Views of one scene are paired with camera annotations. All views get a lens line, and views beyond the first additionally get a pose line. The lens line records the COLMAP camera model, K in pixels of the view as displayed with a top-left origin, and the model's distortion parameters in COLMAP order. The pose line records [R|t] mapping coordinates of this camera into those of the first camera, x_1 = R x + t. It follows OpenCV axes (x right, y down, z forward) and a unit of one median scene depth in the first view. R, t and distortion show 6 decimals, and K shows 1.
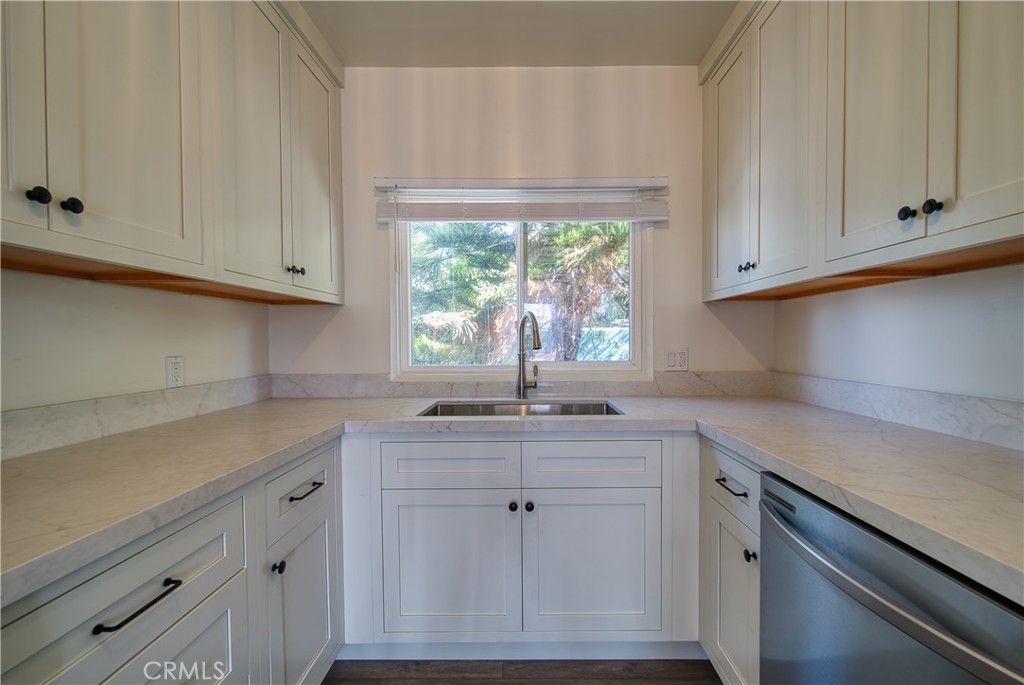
lens RADIAL K [[411.6, 0, 512.0], [0, 411.6, 342.5], [0, 0, 1]] dist [0.000014, -0.000001]
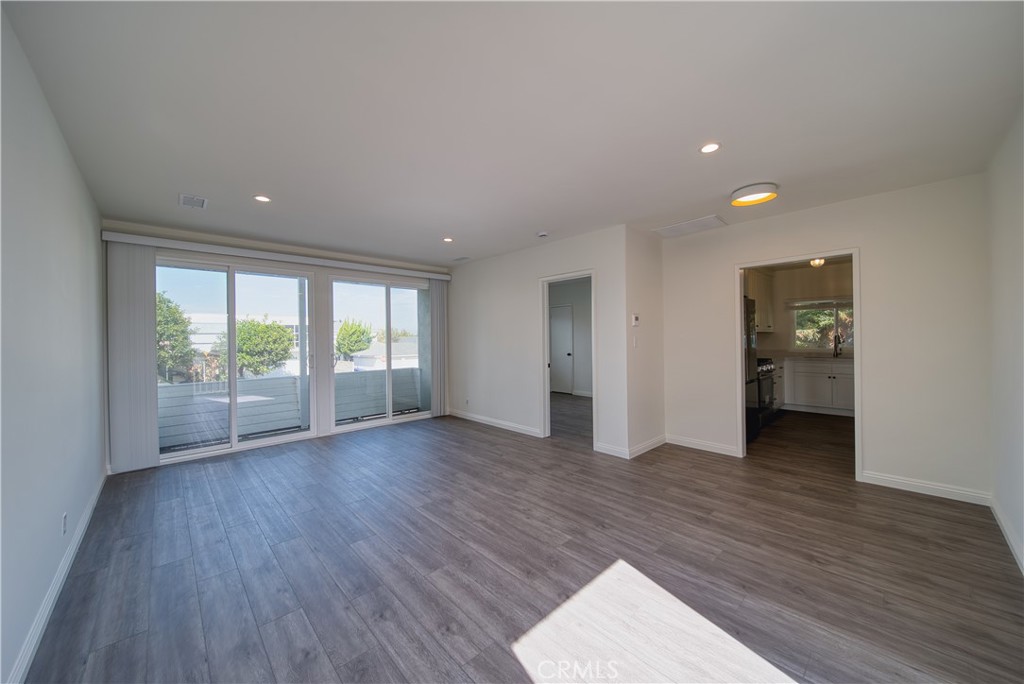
lens RADIAL K [[367.8, 0, 512.0], [0, 367.8, 342.0], [0, 0, 1]] dist [-0.006379, -0.000133]
pose [[0.710871, 0.002095, -0.703319, 0.252933], [0.001445, 0.999989, 0.004438, -0.016141], [0.703321, -0.004171, 0.710861, -3.132220]]
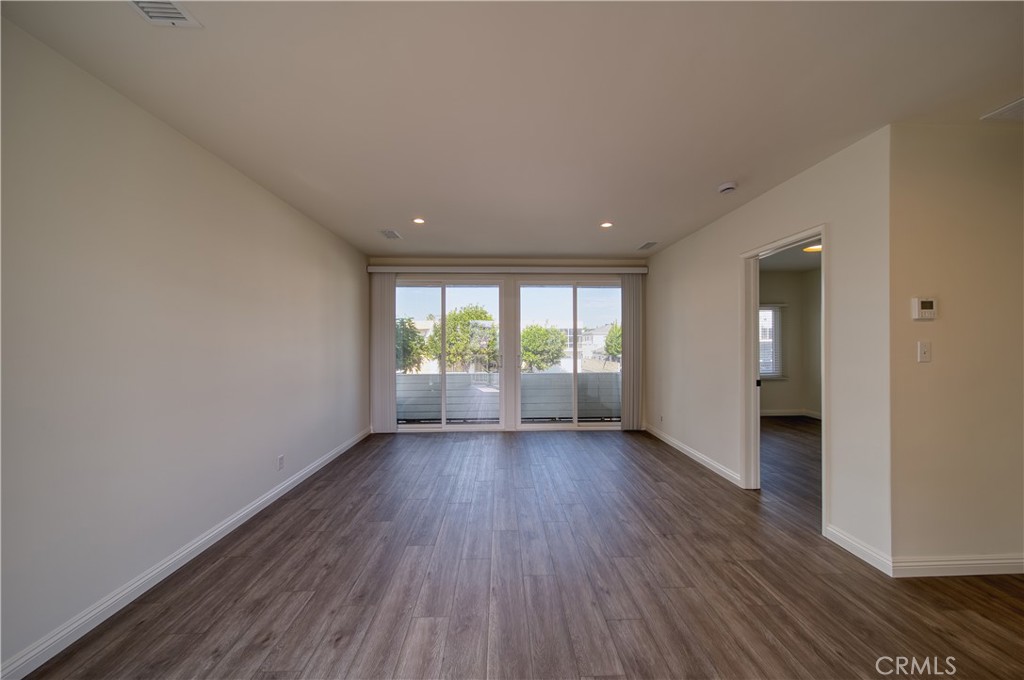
lens RADIAL K [[364.0, 0, 512.0], [0, 364.0, 340.0], [0, 0, 1]] dist [-0.002851, -0.000189]
pose [[0.068601, -0.003415, -0.997638, 0.249452], [-0.008689, 0.999954, -0.004021, -0.022516], [0.997606, 0.008945, 0.068568, -2.457706]]
